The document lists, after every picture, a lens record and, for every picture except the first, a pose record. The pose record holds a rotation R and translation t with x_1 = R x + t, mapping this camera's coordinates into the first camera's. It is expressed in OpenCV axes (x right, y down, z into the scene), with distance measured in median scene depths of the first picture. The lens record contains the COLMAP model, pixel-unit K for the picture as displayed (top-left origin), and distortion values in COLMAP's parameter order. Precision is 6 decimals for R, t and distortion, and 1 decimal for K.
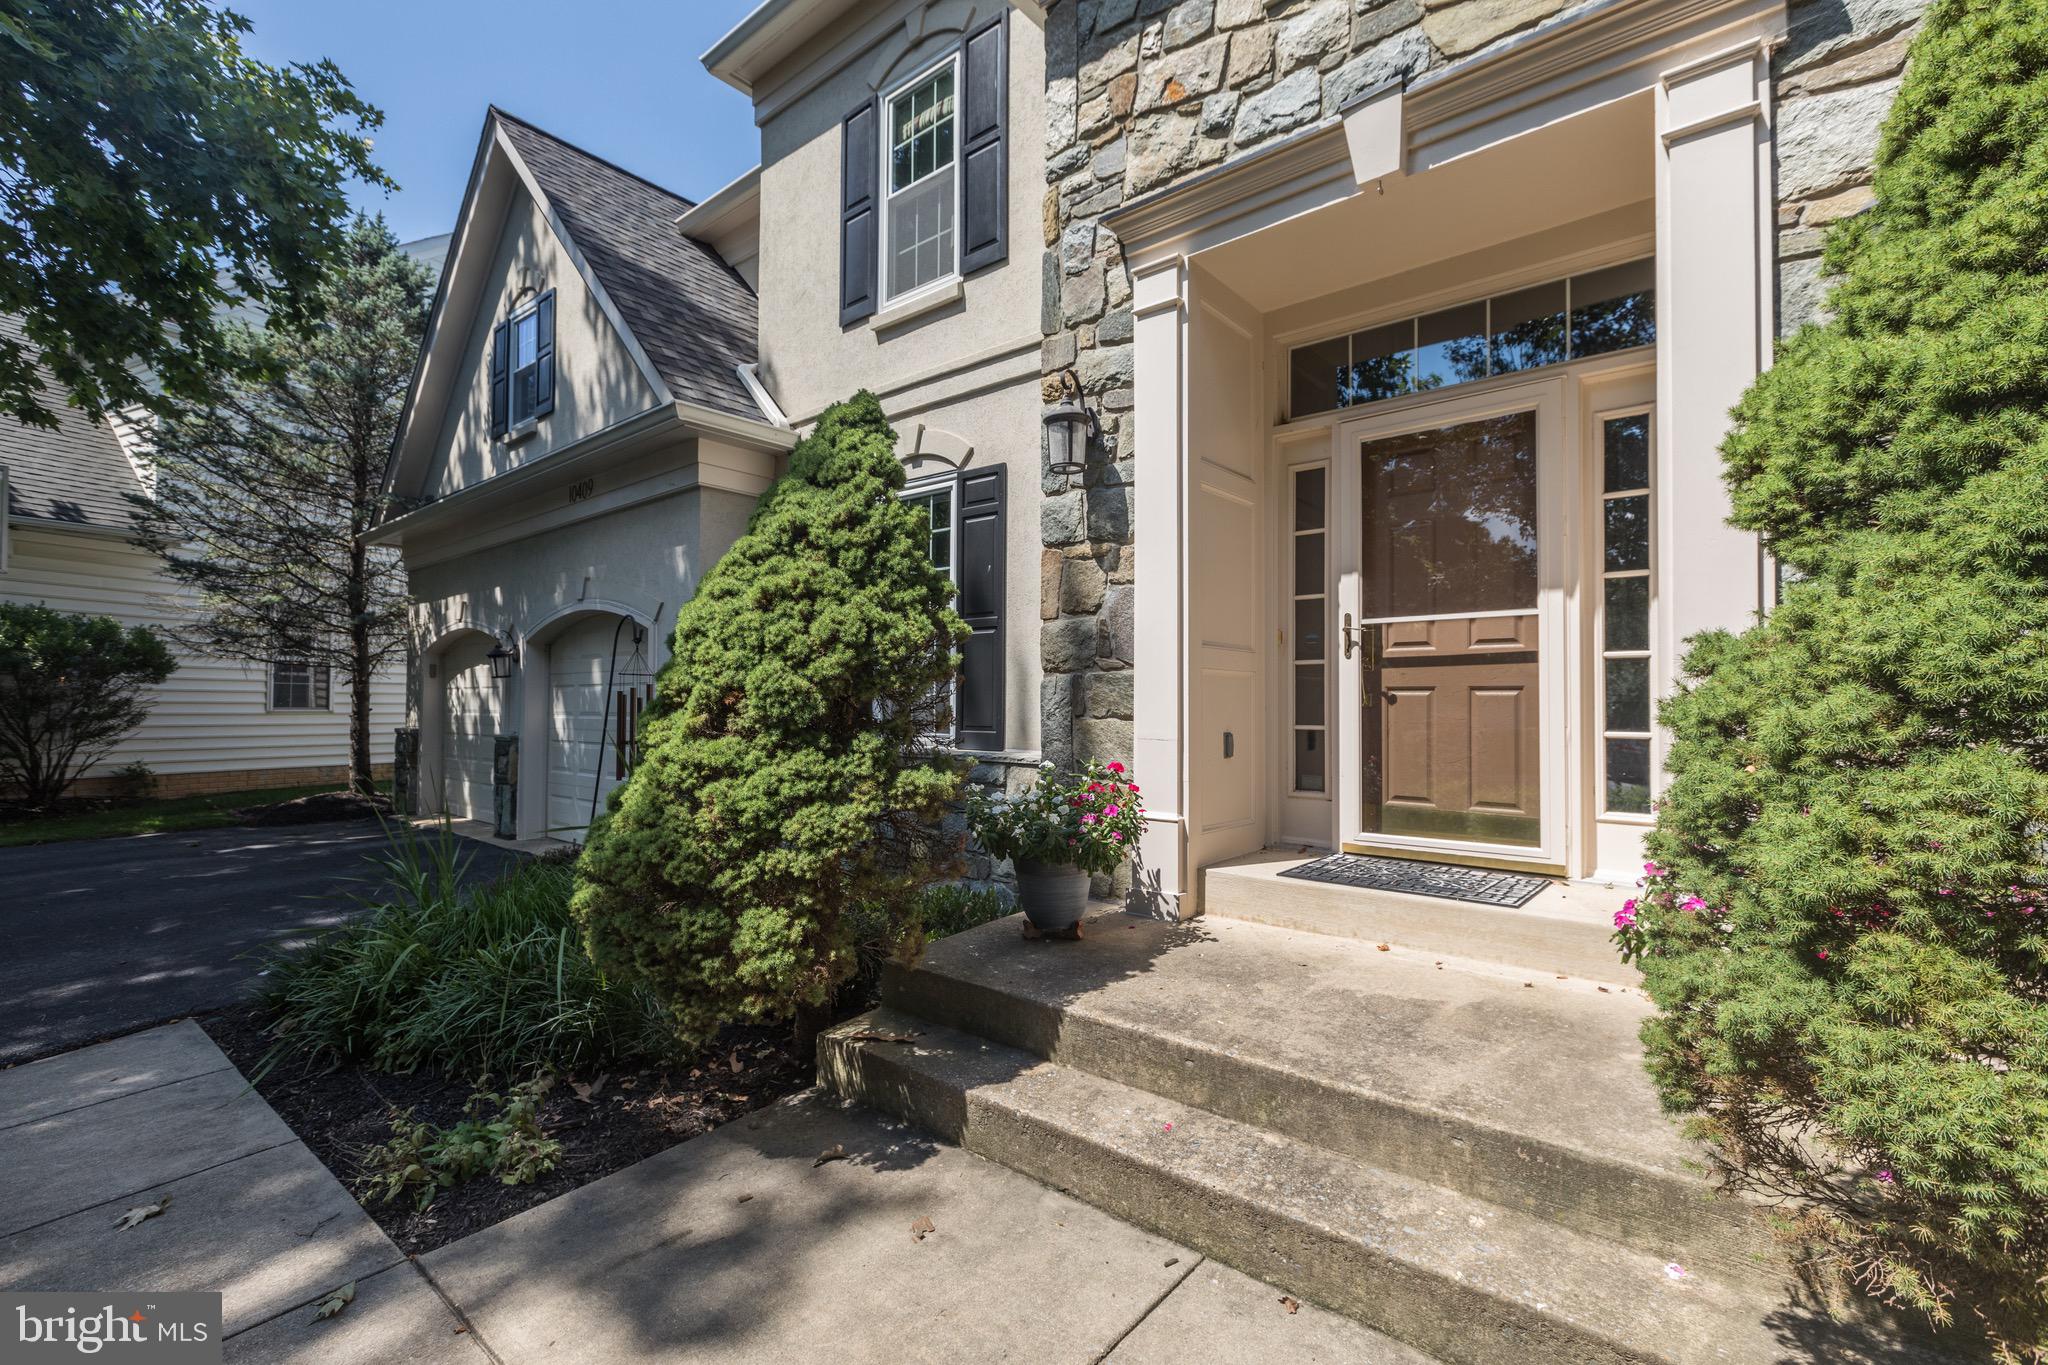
lens RADIAL K [[896.4, 0, 1046.4], [0, 896.4, 684.3], [0, 0, 1]] dist [-0.004706, -0.000177]
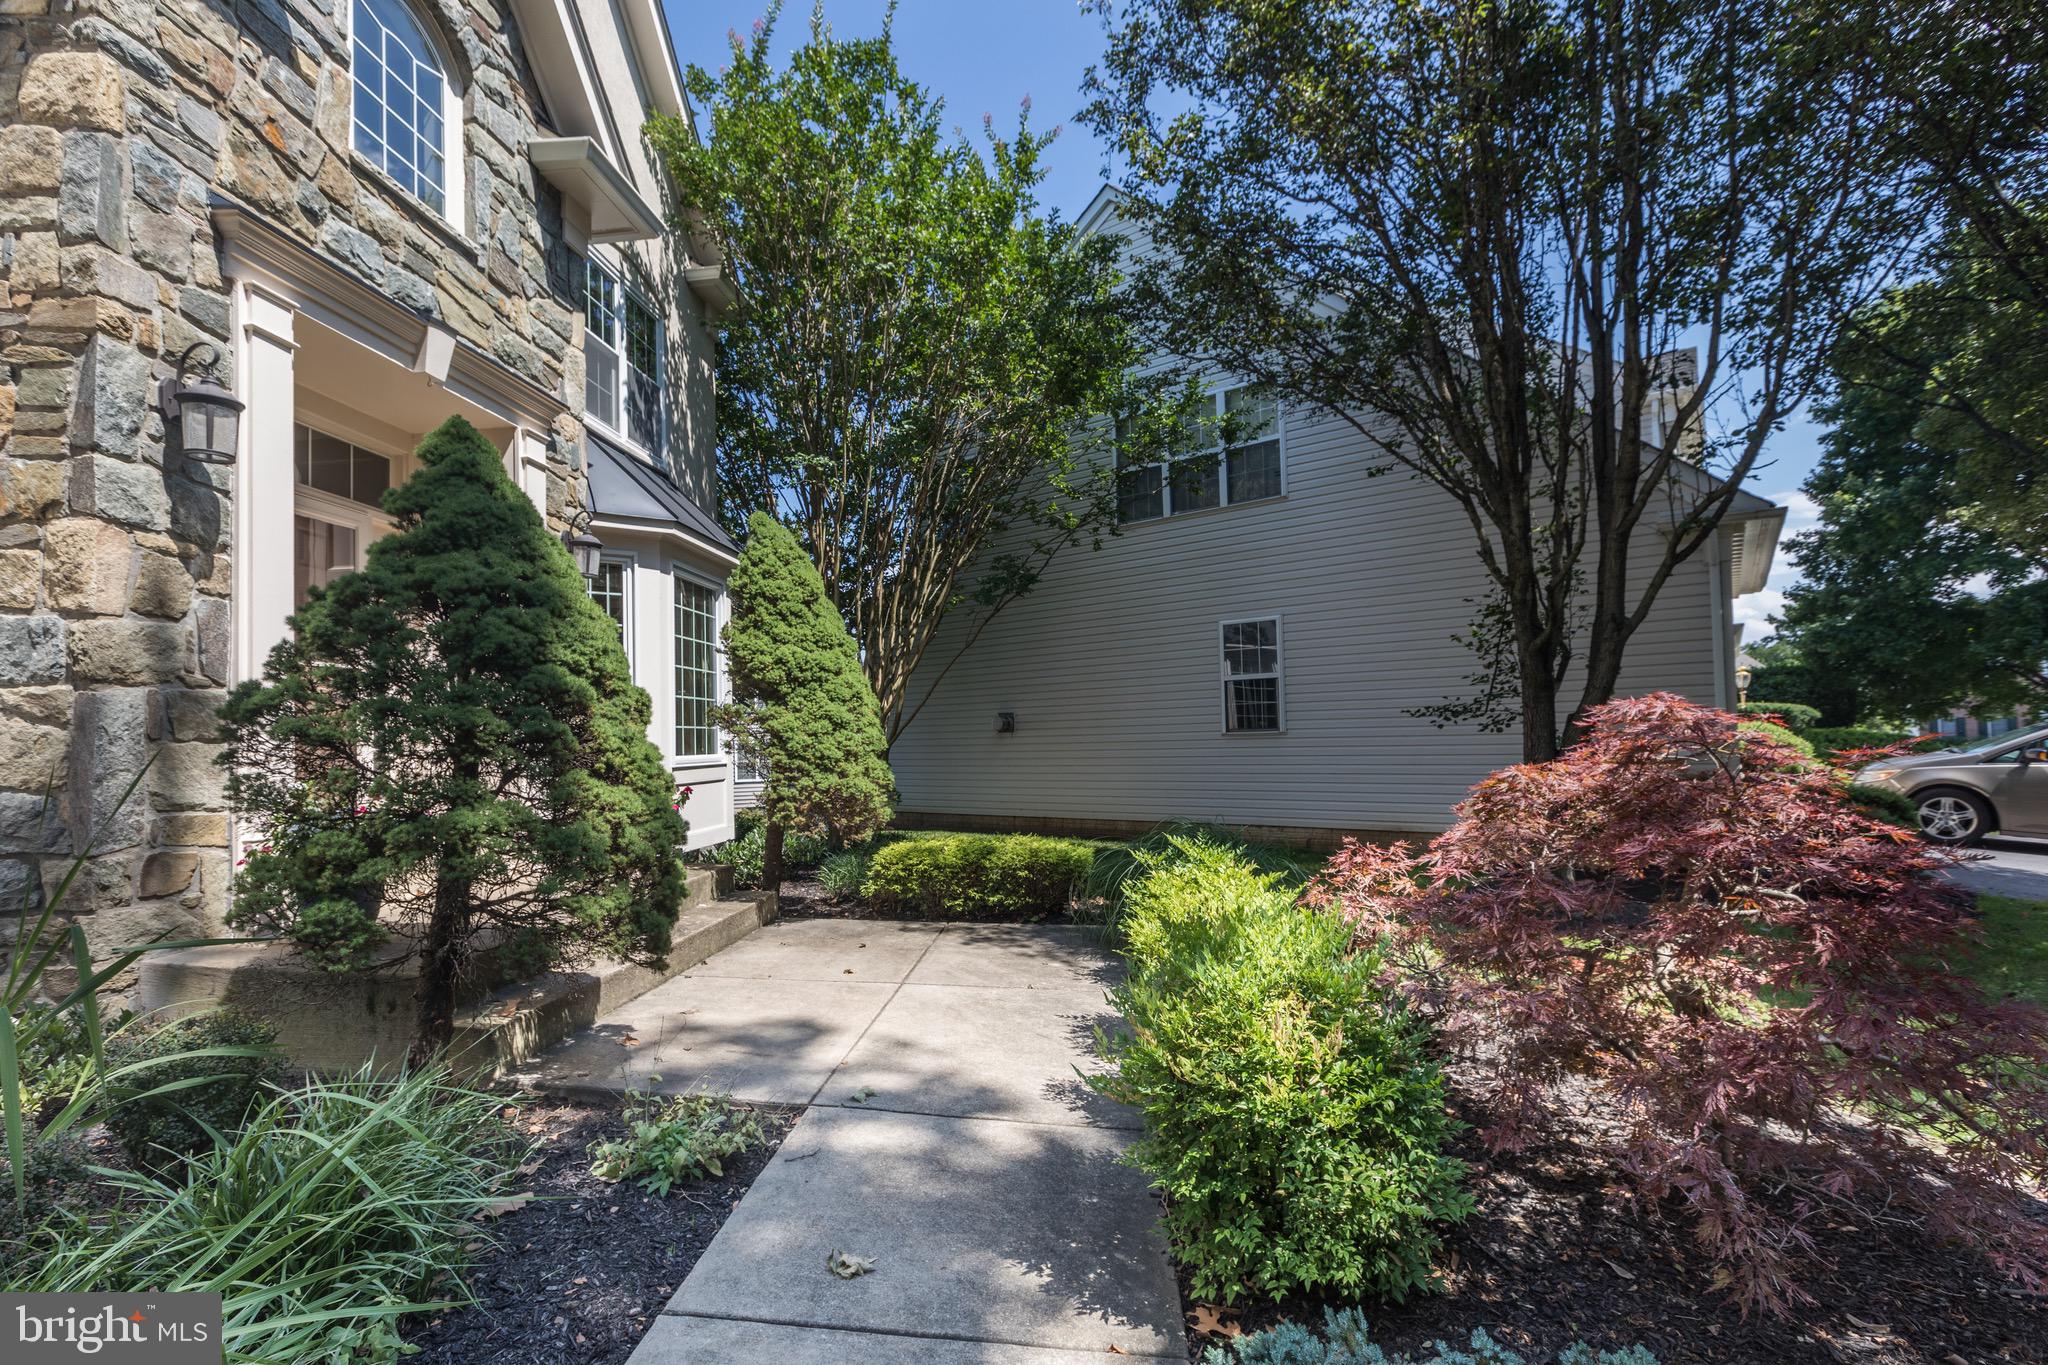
lens RADIAL K [[957.1, 0, 1026.2], [0, 957.1, 712.9], [0, 0, 1]] dist [-0.001935, 0.000125]
pose [[-0.572765, 0.035165, 0.818965, -1.215648], [0.007553, 0.999263, -0.037625, 0.051823], [-0.819685, -0.015365, -0.572609, 0.895587]]
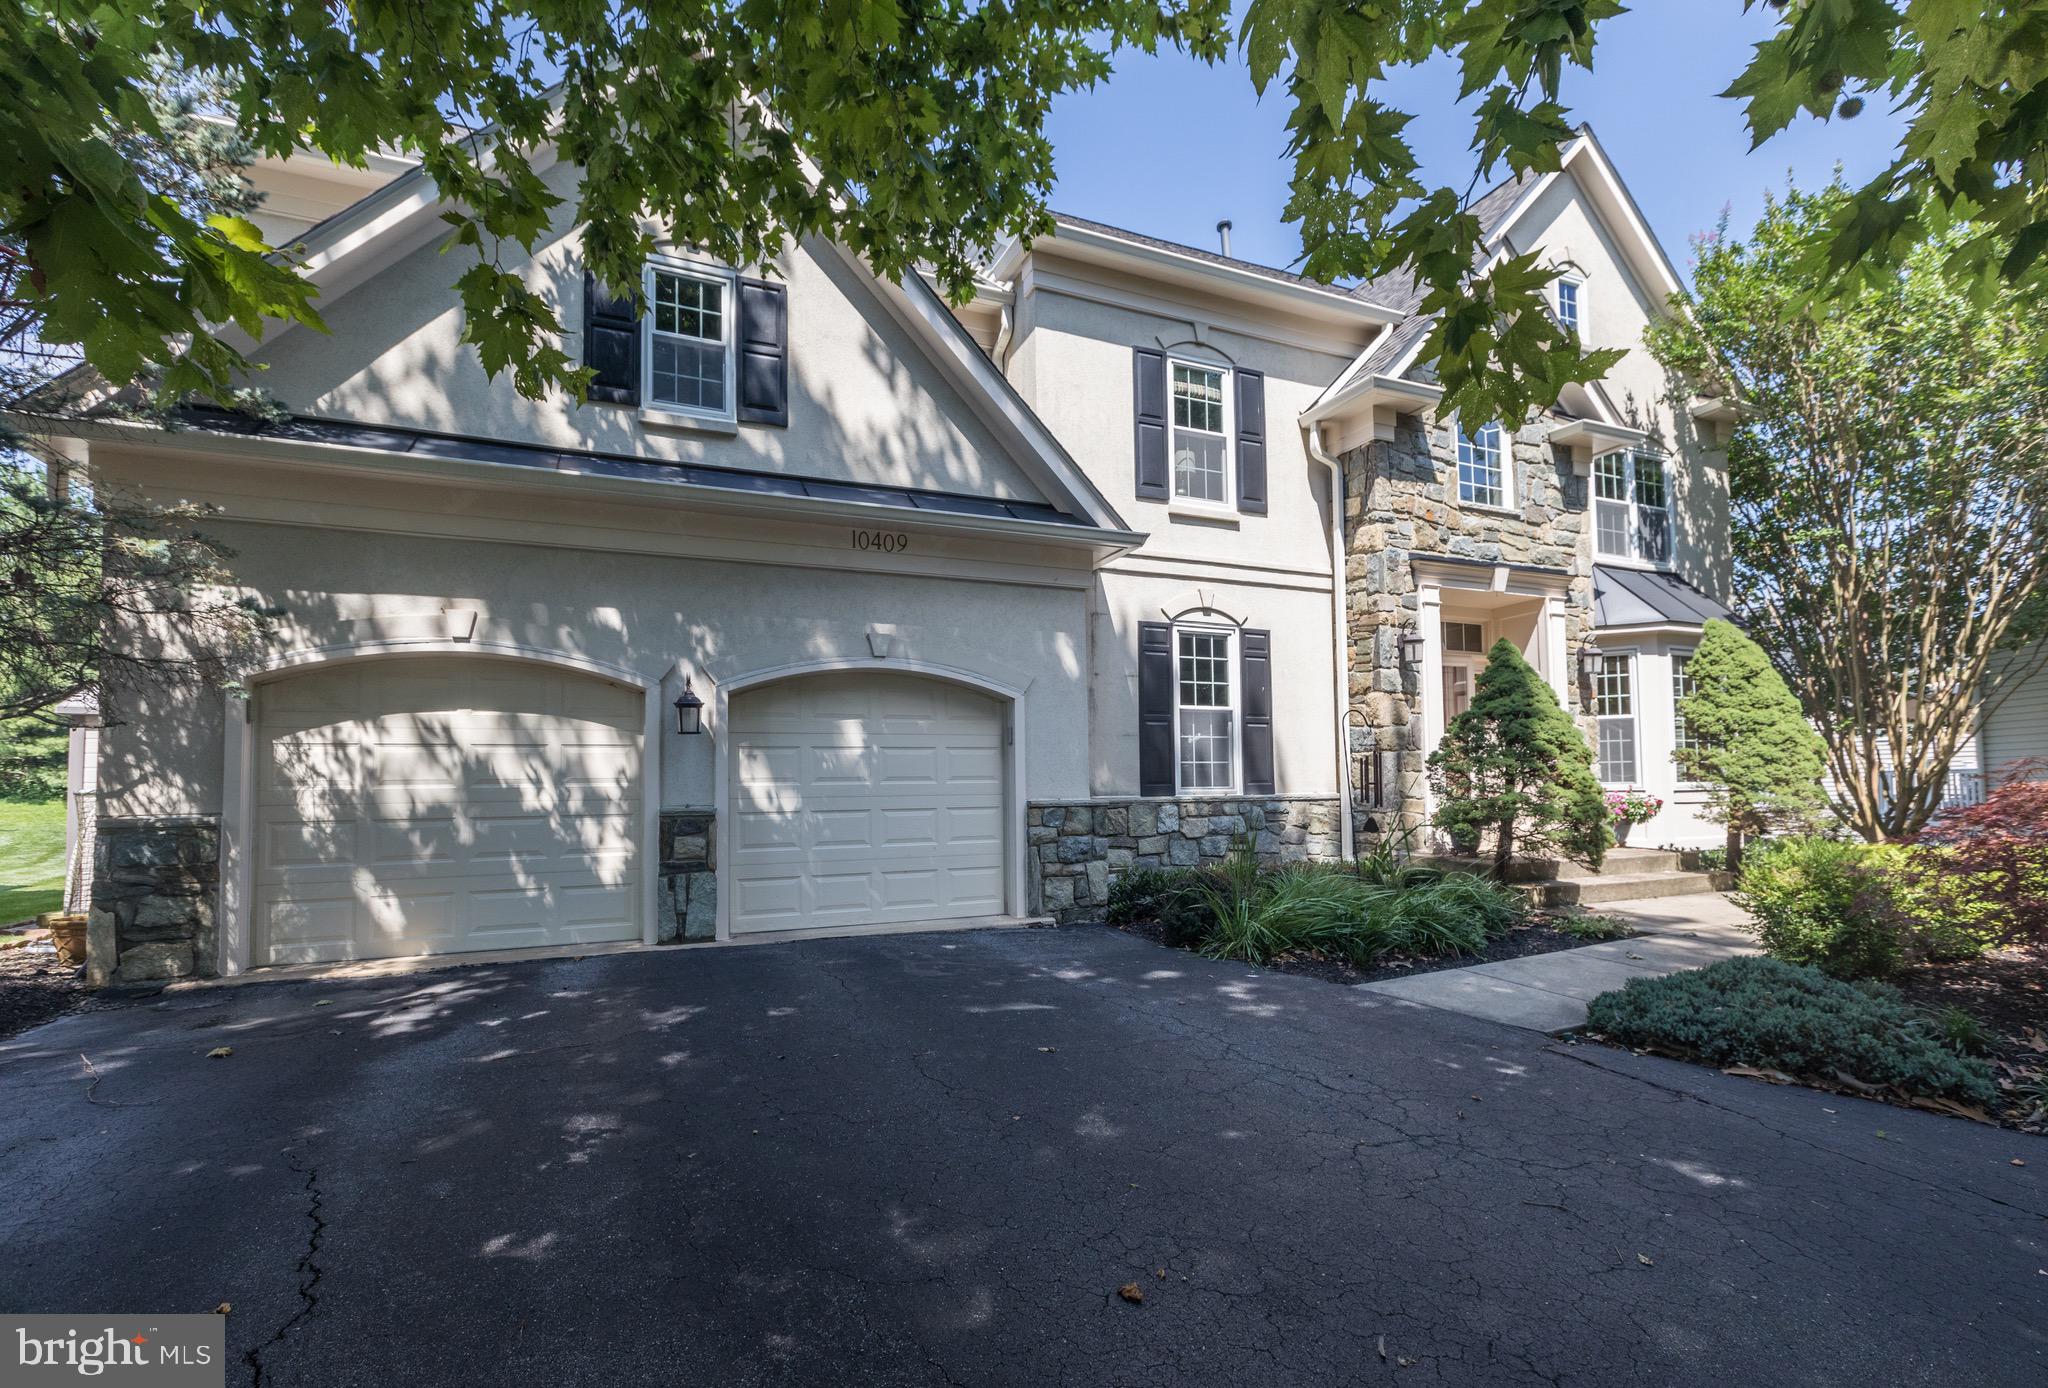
lens RADIAL K [[964.9, 0, 983.0], [0, 964.9, 746.8], [0, 0, 1]] dist [-0.000842, 0.000036]
pose [[0.454091, 0.034820, 0.890275, -2.700168], [-0.004632, 0.999315, -0.036722, 0.071455], [-0.890943, 0.012551, 0.453941, 0.884037]]
